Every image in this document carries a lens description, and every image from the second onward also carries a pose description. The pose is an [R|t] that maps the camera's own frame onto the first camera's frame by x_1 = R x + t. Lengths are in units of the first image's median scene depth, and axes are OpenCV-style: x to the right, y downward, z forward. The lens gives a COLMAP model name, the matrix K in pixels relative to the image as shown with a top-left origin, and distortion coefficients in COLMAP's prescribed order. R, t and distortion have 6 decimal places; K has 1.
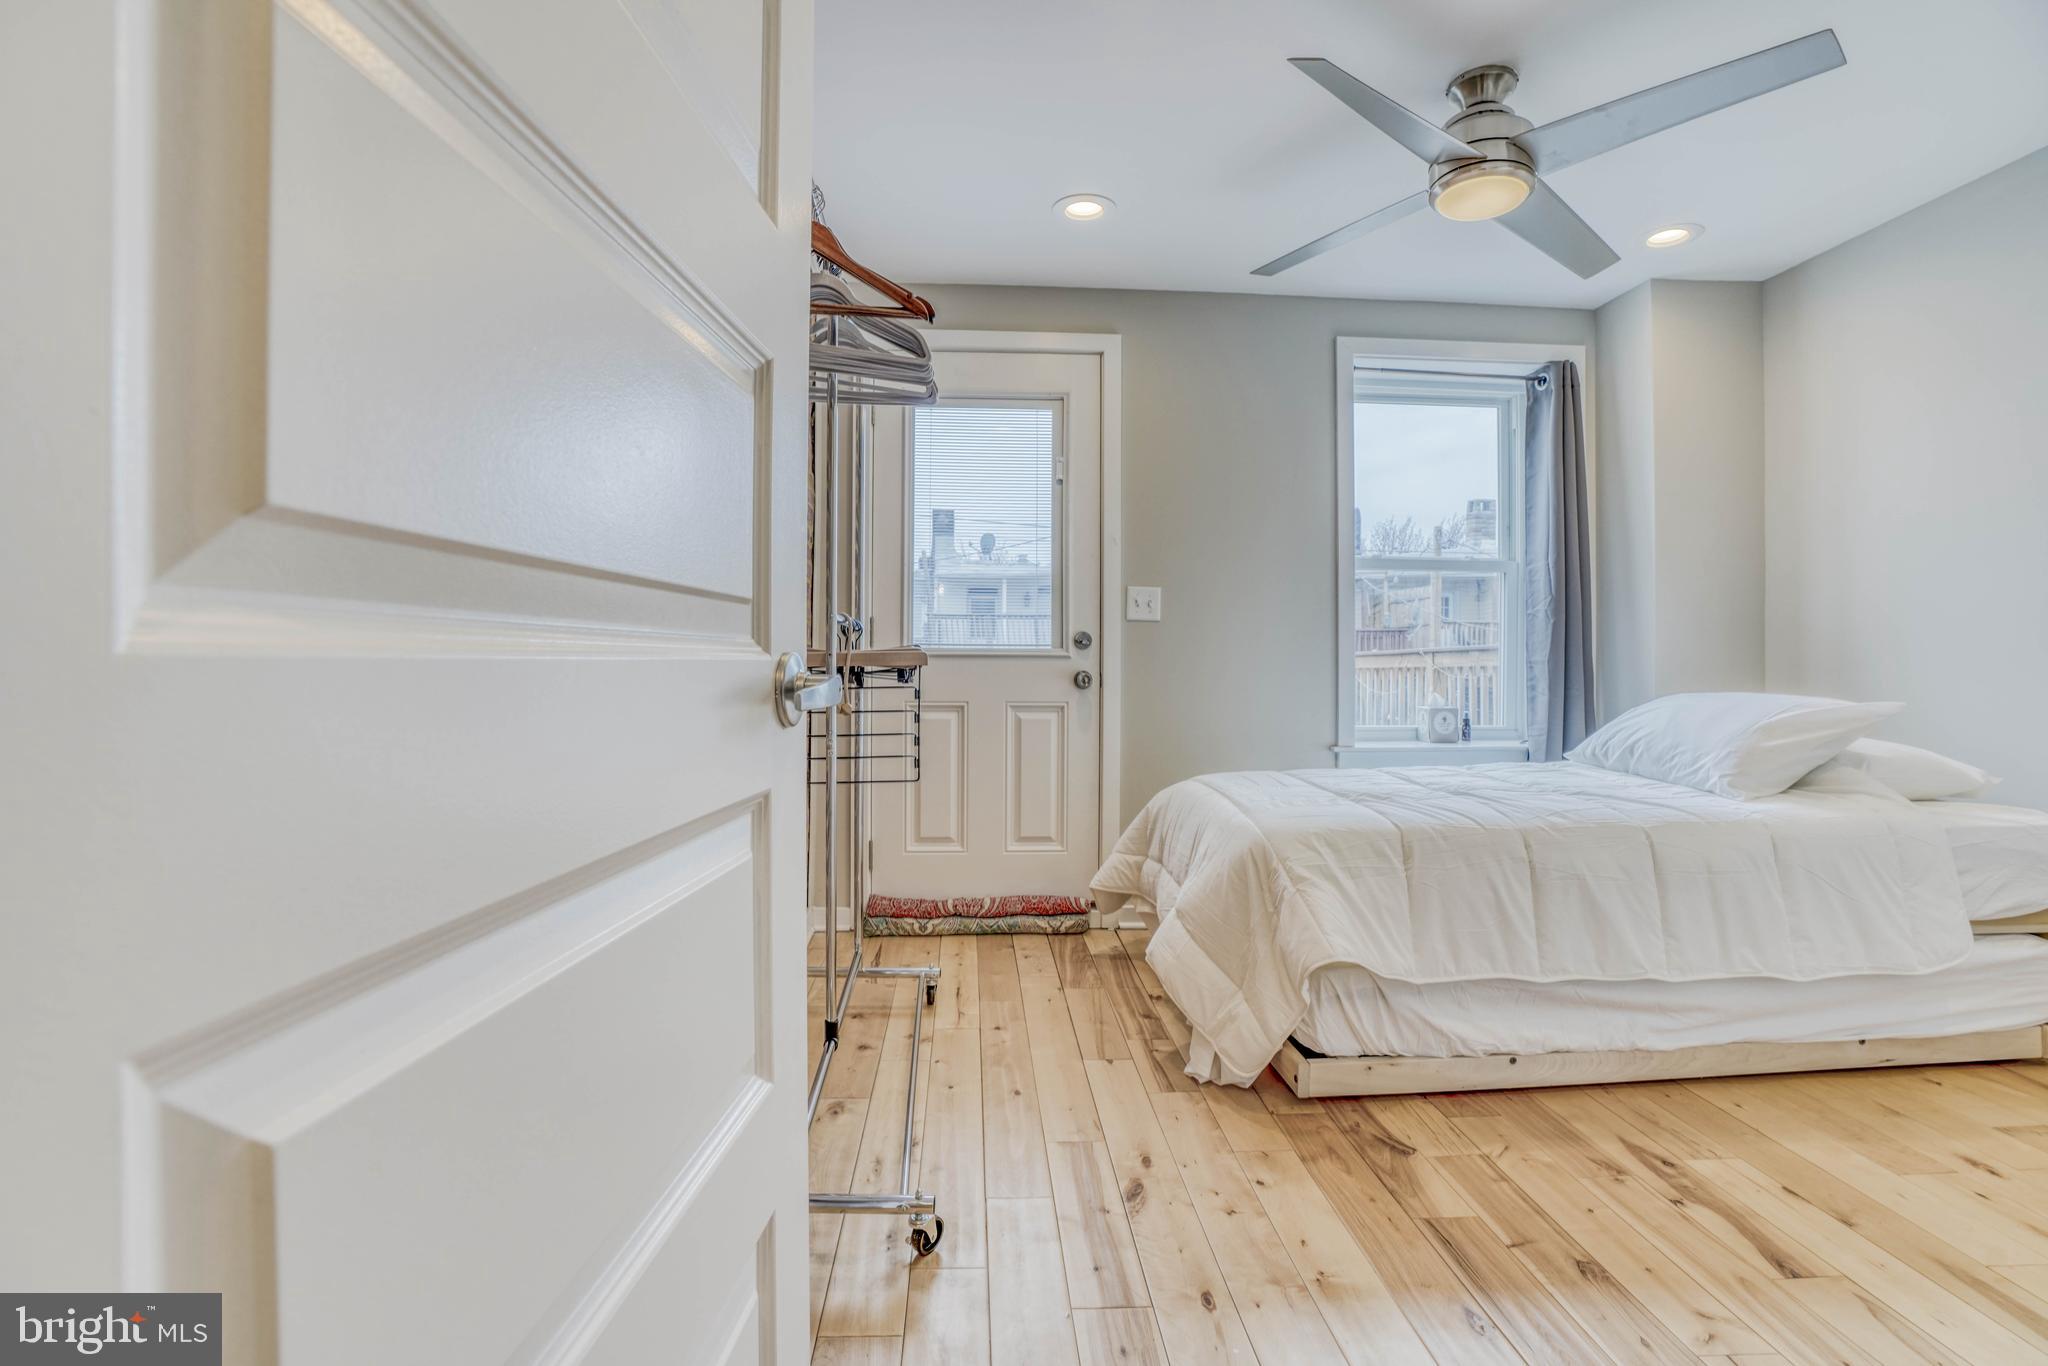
lens RADIAL K [[956.3, 0, 1021.4], [0, 956.3, 660.3], [0, 0, 1]] dist [-0.065401, 0.026613]
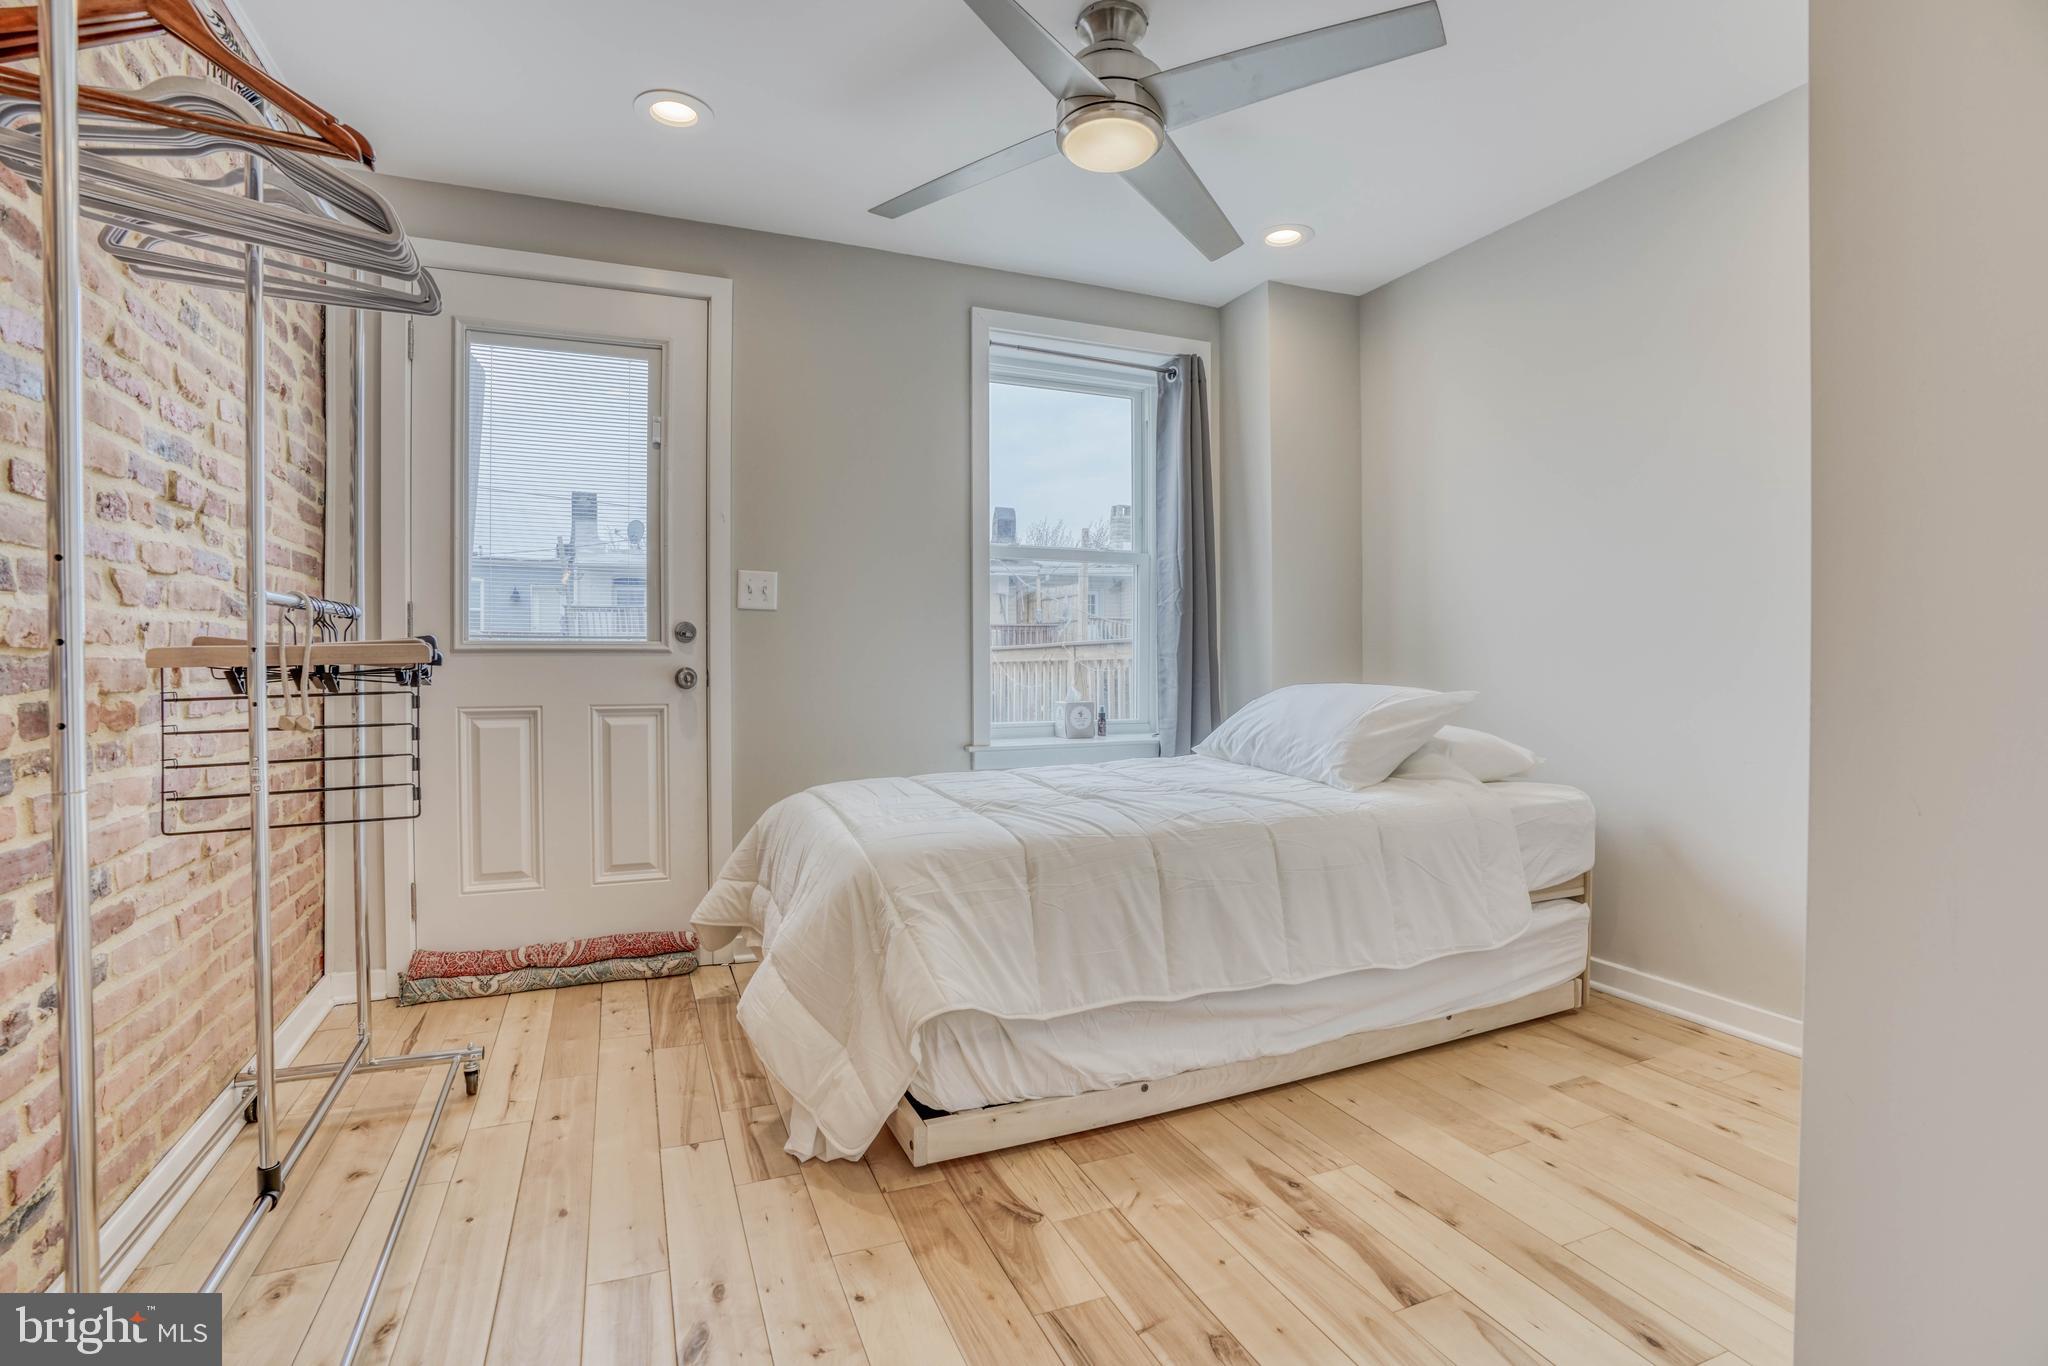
lens RADIAL K [[956.3, 0, 1021.4], [0, 956.3, 660.3], [0, 0, 1]] dist [-0.065401, 0.026613]
pose [[0.940555, -0.006265, 0.339584, 0.095056], [0.004594, 0.999973, 0.005723, 0.001823], [-0.339611, -0.003823, 0.940558, 0.160057]]
